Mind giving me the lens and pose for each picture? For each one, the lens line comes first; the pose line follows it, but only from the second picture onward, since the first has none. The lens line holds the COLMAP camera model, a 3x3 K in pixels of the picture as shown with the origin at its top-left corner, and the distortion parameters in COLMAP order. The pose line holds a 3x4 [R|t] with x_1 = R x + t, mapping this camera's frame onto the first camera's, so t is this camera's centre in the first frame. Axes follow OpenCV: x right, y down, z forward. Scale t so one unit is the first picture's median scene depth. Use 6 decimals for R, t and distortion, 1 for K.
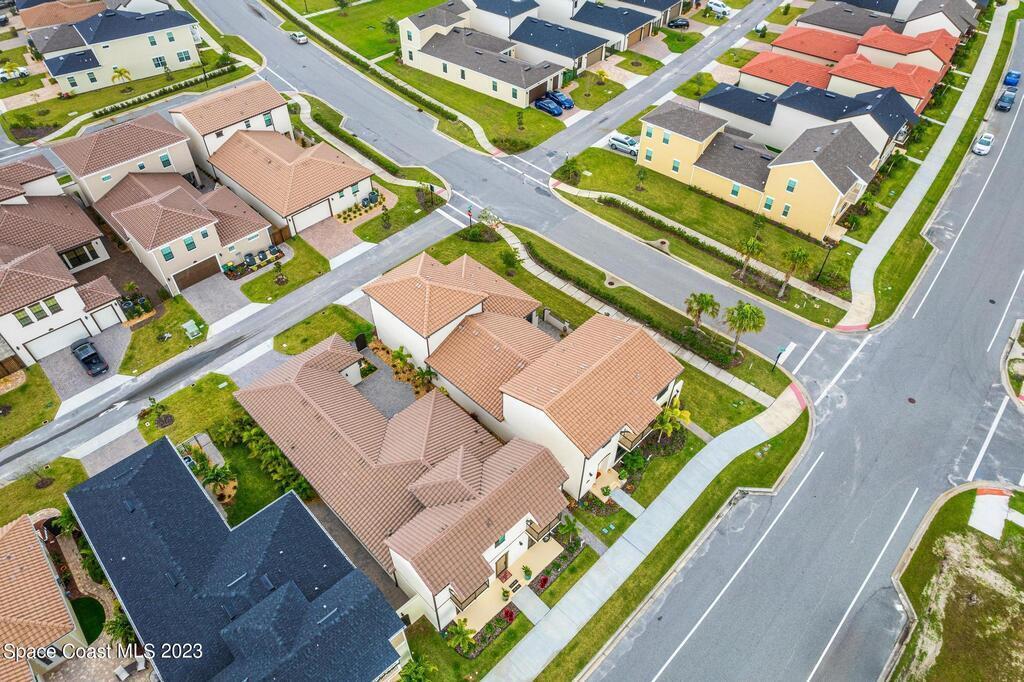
lens RADIAL K [[658.0, 0, 513.8], [0, 658.0, 341.2], [0, 0, 1]] dist [-0.076683, 0.068975]
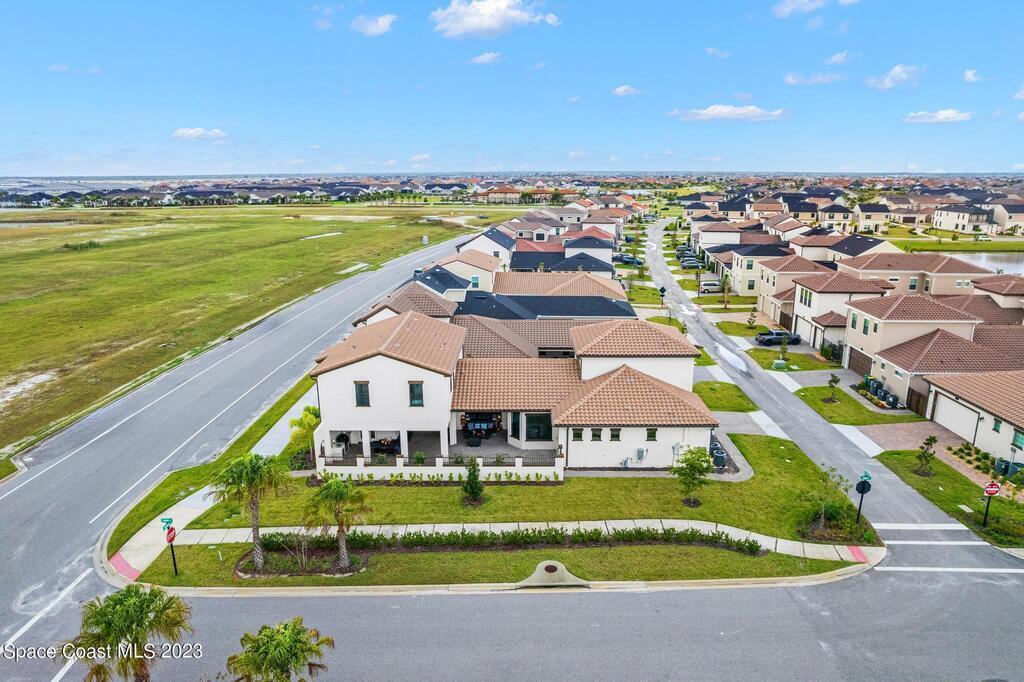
lens RADIAL K [[658.0, 0, 513.8], [0, 658.0, 341.2], [0, 0, 1]] dist [-0.076683, 0.068975]
pose [[-0.725663, 0.164385, -0.668125, 0.515747], [-0.496777, 0.546675, 0.674062, -0.544673], [0.476053, 0.821051, -0.315039, 1.137484]]
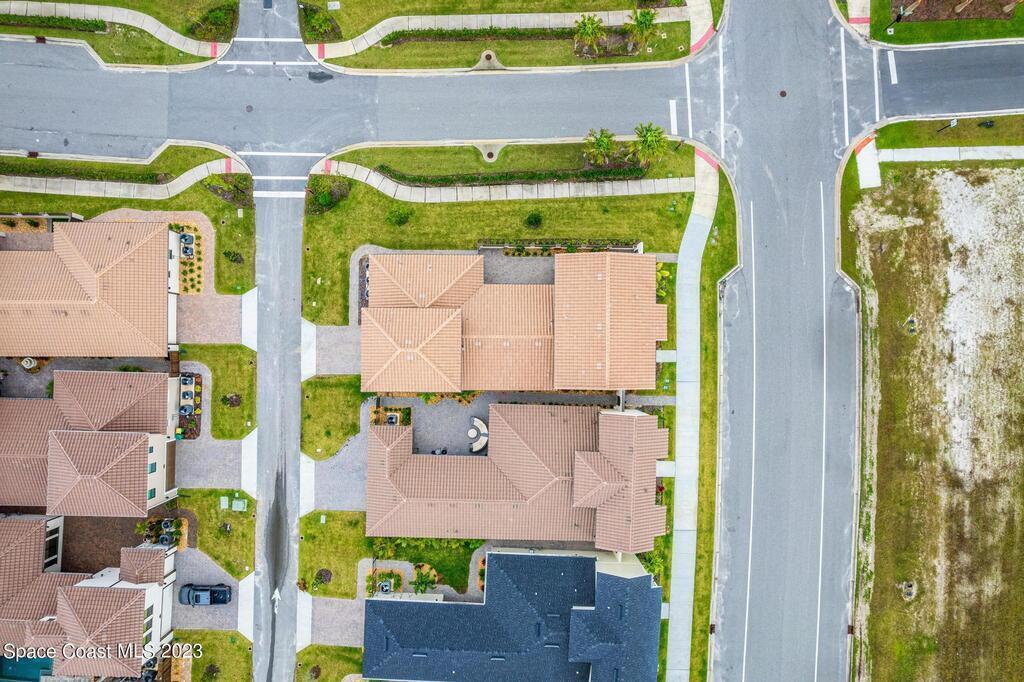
lens RADIAL K [[658.0, 0, 513.8], [0, 658.0, 341.2], [0, 0, 1]] dist [-0.076683, 0.068975]
pose [[0.721604, -0.692240, 0.009550, -0.022382], [0.487569, 0.517948, 0.702856, -0.669474], [-0.491492, -0.502528, 0.711268, 0.213376]]
